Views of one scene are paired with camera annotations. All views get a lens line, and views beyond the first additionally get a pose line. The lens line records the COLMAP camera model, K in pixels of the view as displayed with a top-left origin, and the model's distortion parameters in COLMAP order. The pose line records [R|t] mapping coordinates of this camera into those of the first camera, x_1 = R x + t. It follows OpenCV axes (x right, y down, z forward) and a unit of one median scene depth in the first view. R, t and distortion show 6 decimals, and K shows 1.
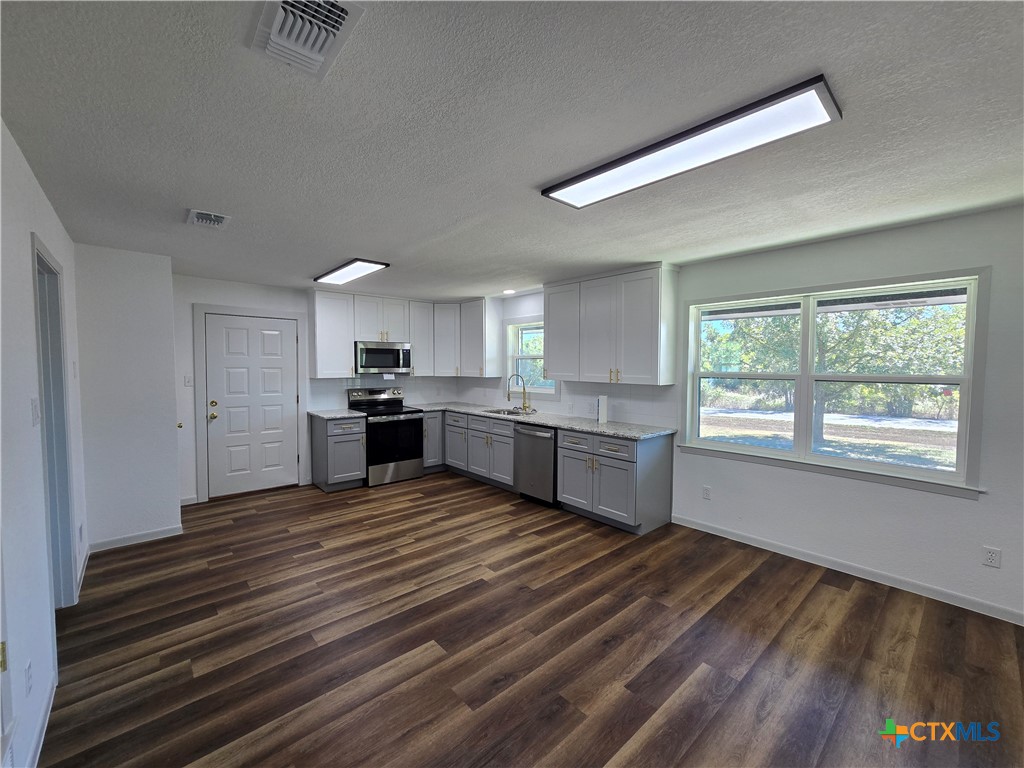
lens RADIAL K [[416.5, 0, 510.7], [0, 416.5, 383.6], [0, 0, 1]] dist [0.000354, -0.000229]
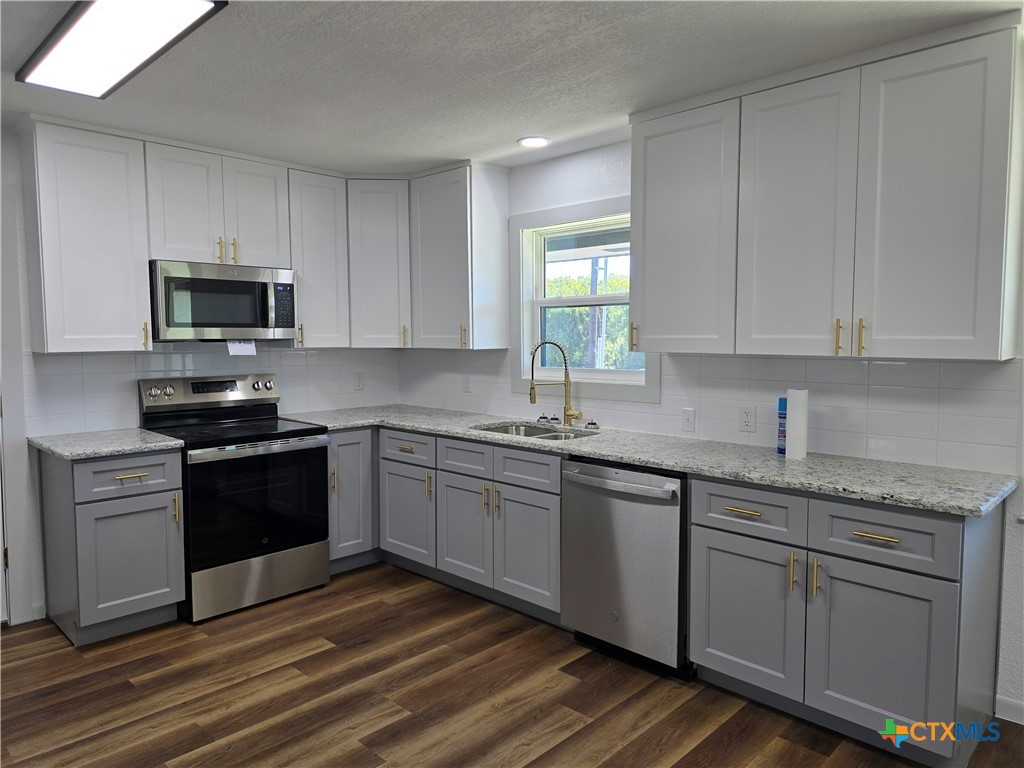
lens RADIAL K [[693.1, 0, 513.1], [0, 693.1, 376.4], [0, 0, 1]] dist [0.044616, -0.028089]
pose [[0.997100, -0.010824, 0.075325, -0.089073], [0.009751, 0.999846, 0.014589, 0.003861], [-0.075472, -0.013812, 0.997052, 0.334887]]
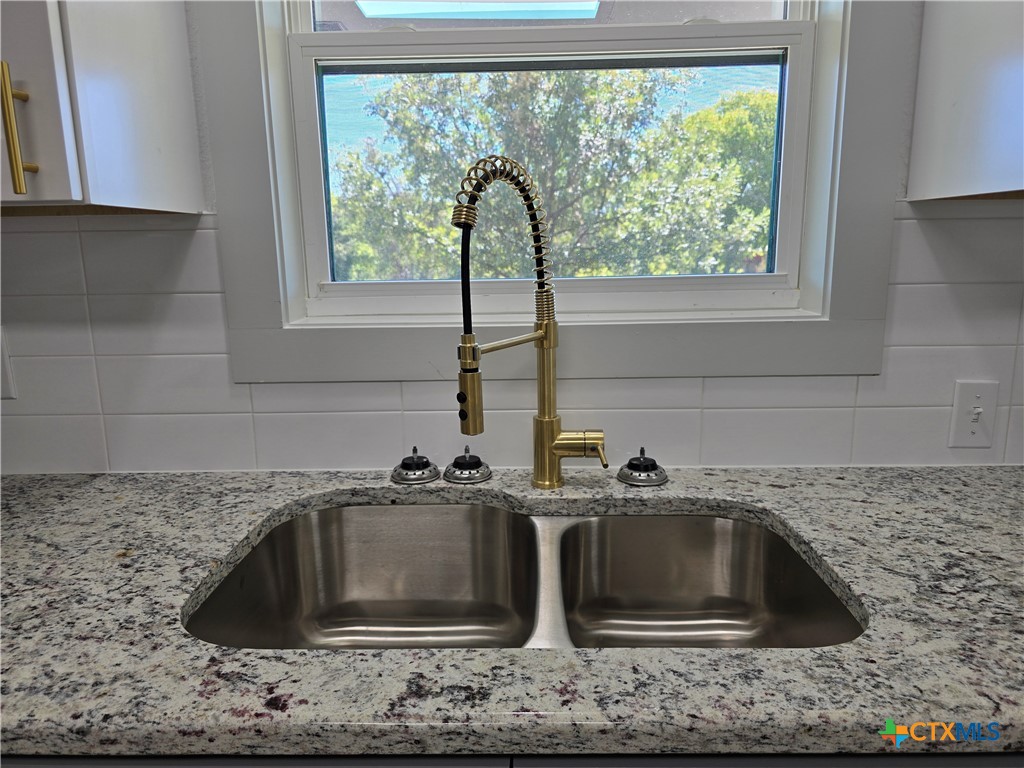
lens RADIAL K [[693.1, 0, 520.9], [0, 693.1, 373.2], [0, 0, 1]] dist [0.044616, -0.028089]
pose [[0.670501, -0.144684, 0.727664, -0.132711], [0.055075, 0.987801, 0.145660, 0.003689], [-0.739861, -0.057589, 0.670290, 1.001786]]
